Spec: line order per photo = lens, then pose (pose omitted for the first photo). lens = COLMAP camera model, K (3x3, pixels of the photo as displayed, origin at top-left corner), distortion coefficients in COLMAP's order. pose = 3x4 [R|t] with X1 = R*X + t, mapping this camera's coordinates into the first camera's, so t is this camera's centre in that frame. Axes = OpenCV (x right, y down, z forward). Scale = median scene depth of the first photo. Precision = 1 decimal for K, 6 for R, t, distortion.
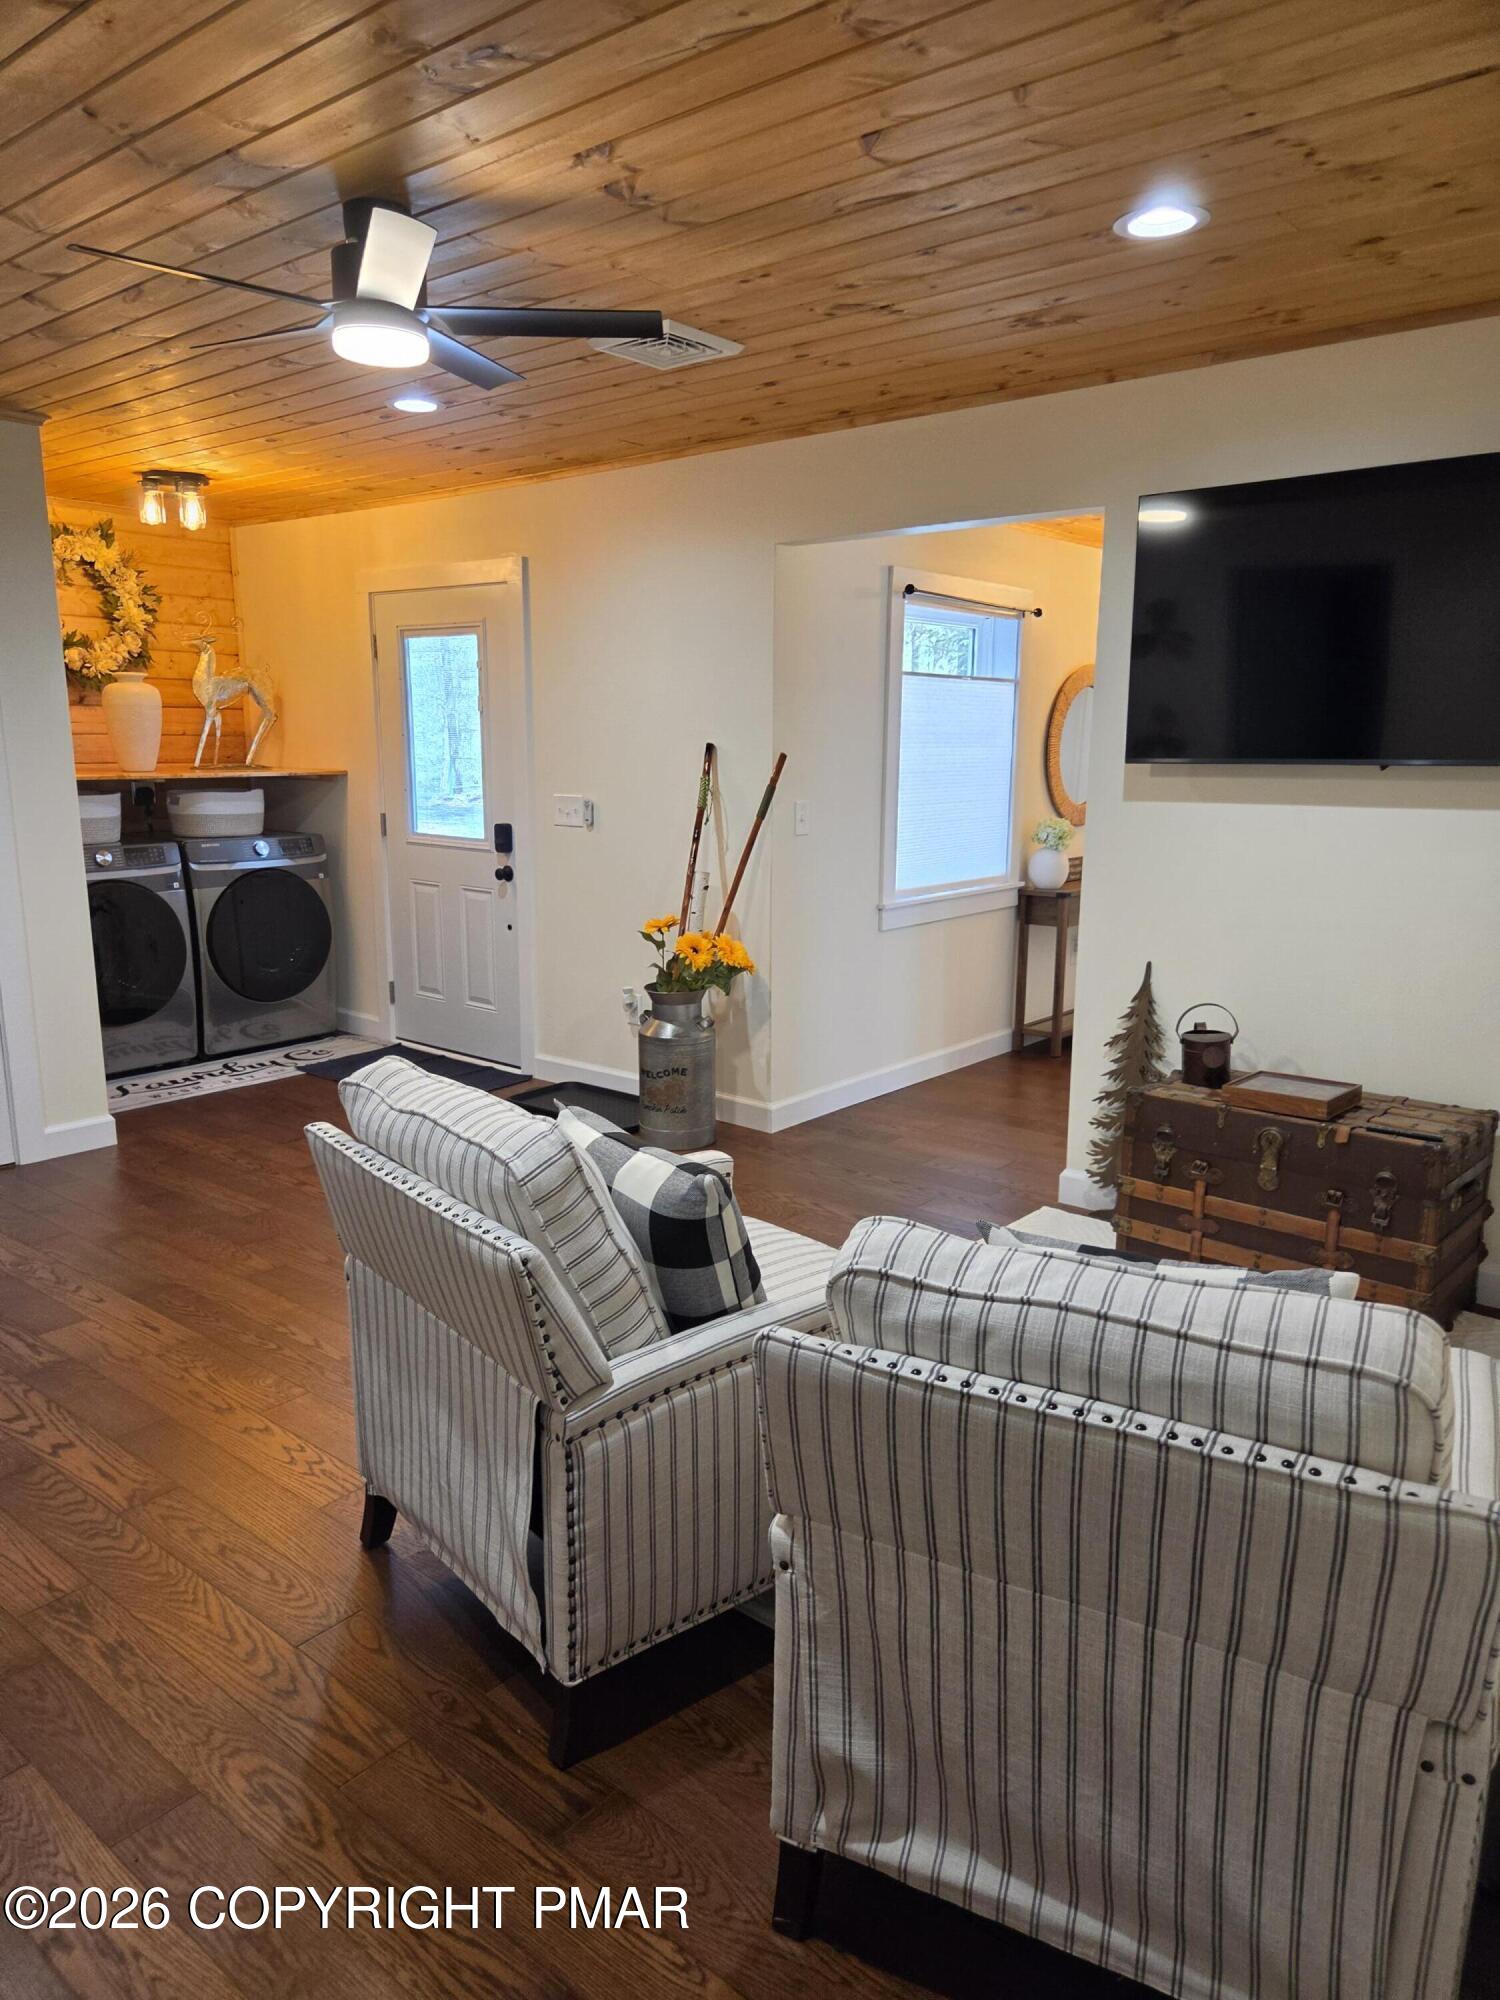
lens RADIAL K [[1367.0, 0, 761.3], [0, 1367.0, 1026.5], [0, 0, 1]] dist [0.059994, -0.049698]
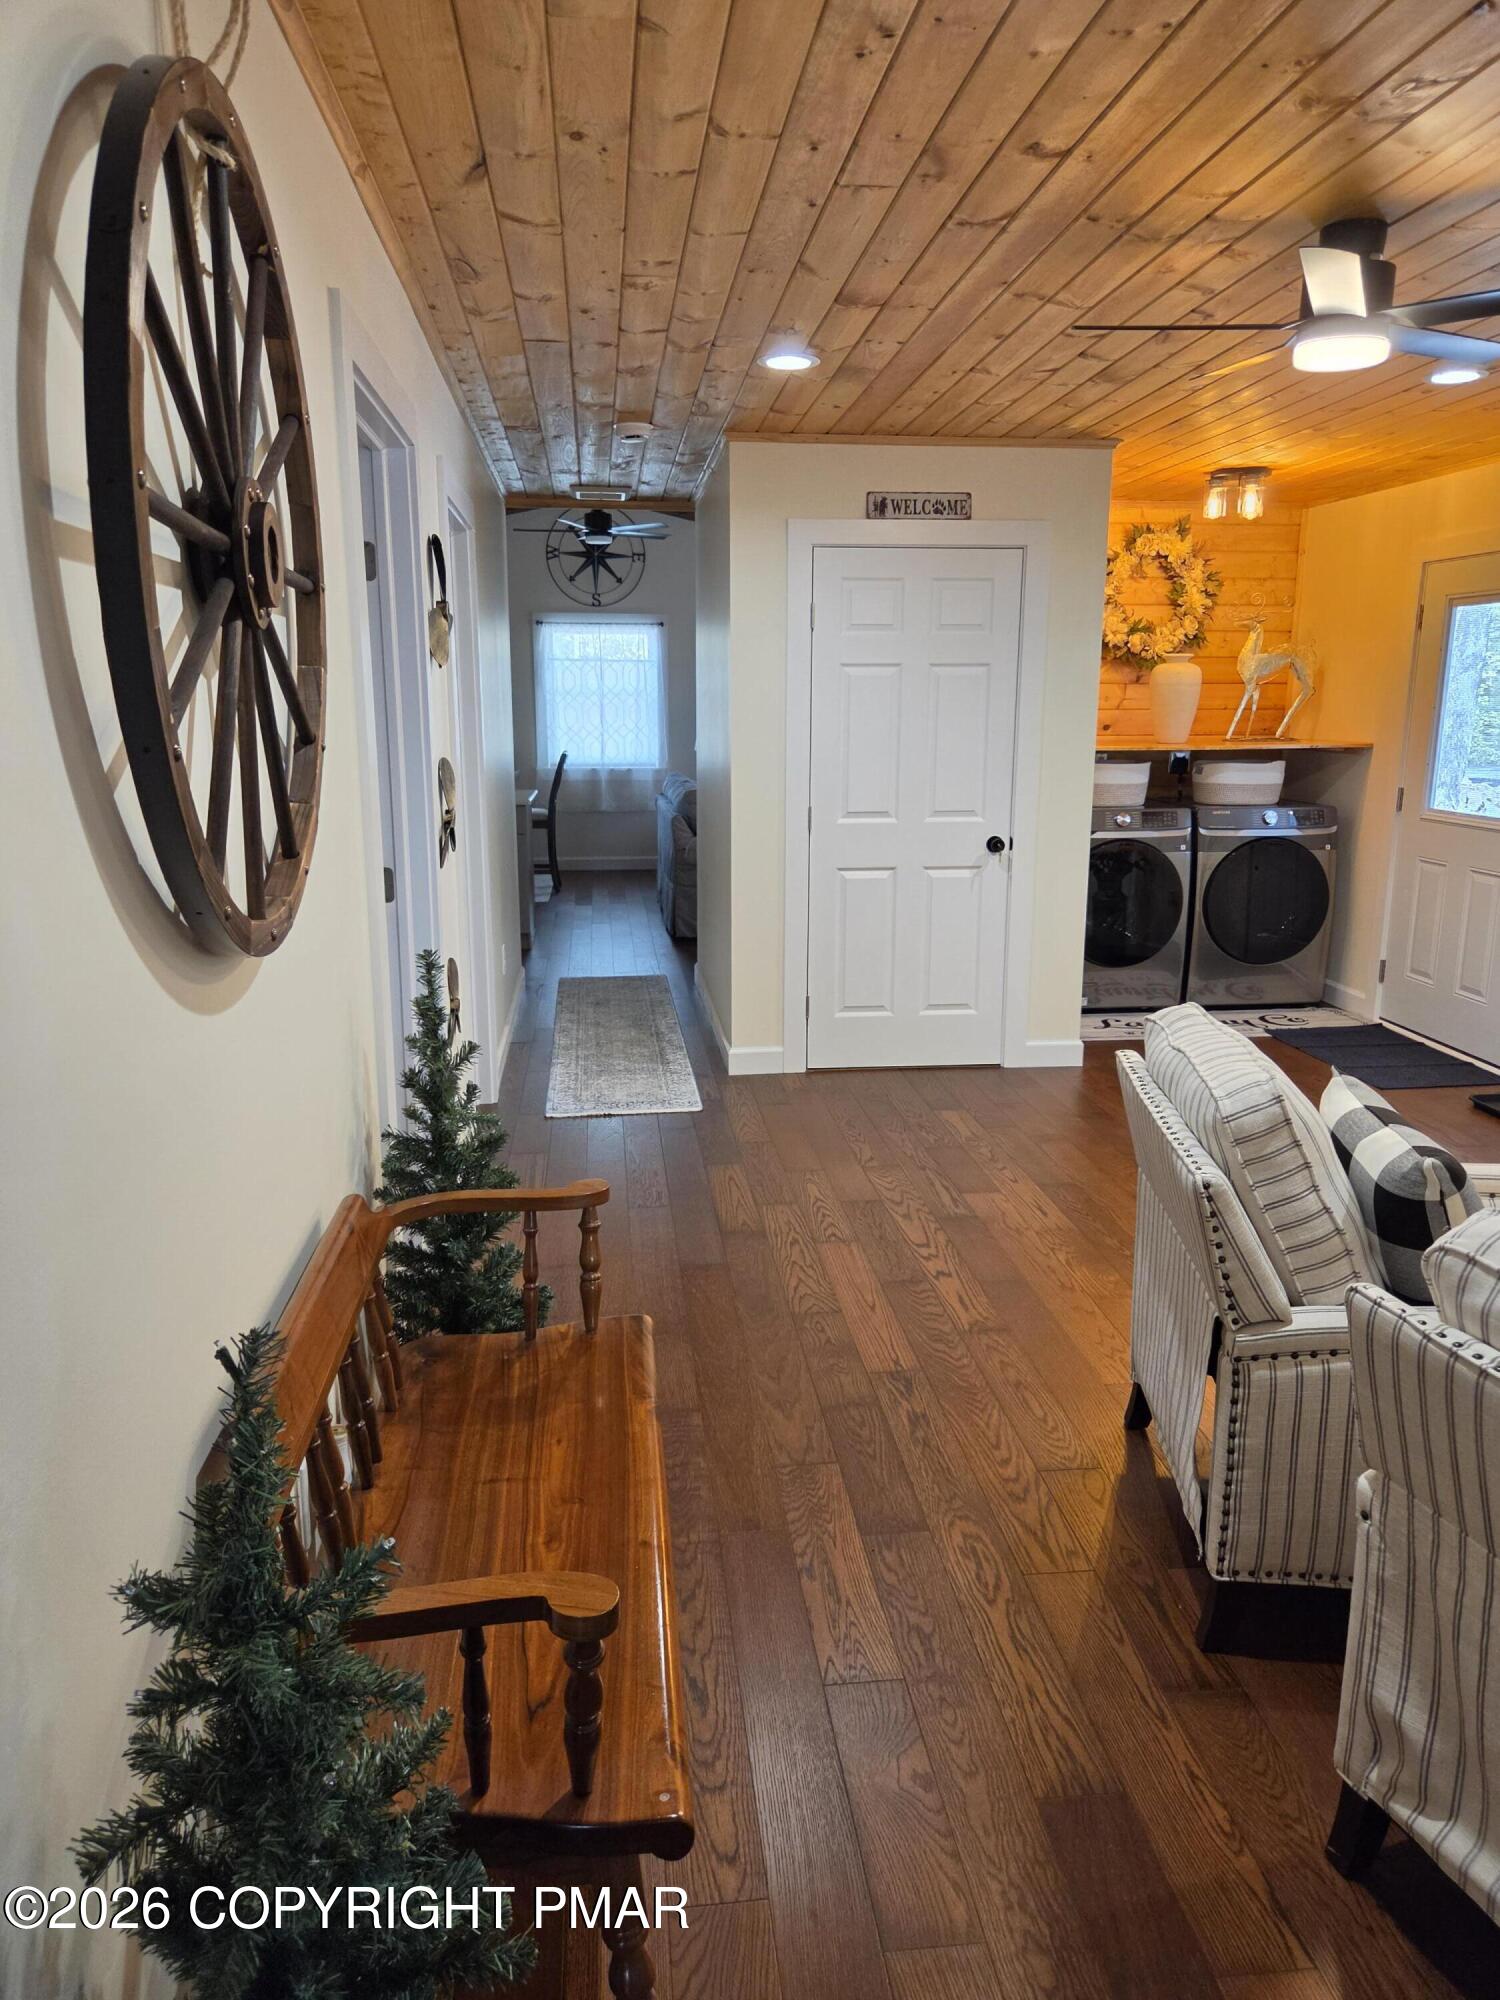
lens RADIAL K [[1367.0, 0, 753.6], [0, 1367.0, 994.3], [0, 0, 1]] dist [0.059994, -0.049698]
pose [[0.726493, 0.142703, -0.672193, 0.219513], [-0.142867, 0.988191, 0.055379, 0.003395], [0.672158, 0.055802, 0.738302, -0.078593]]
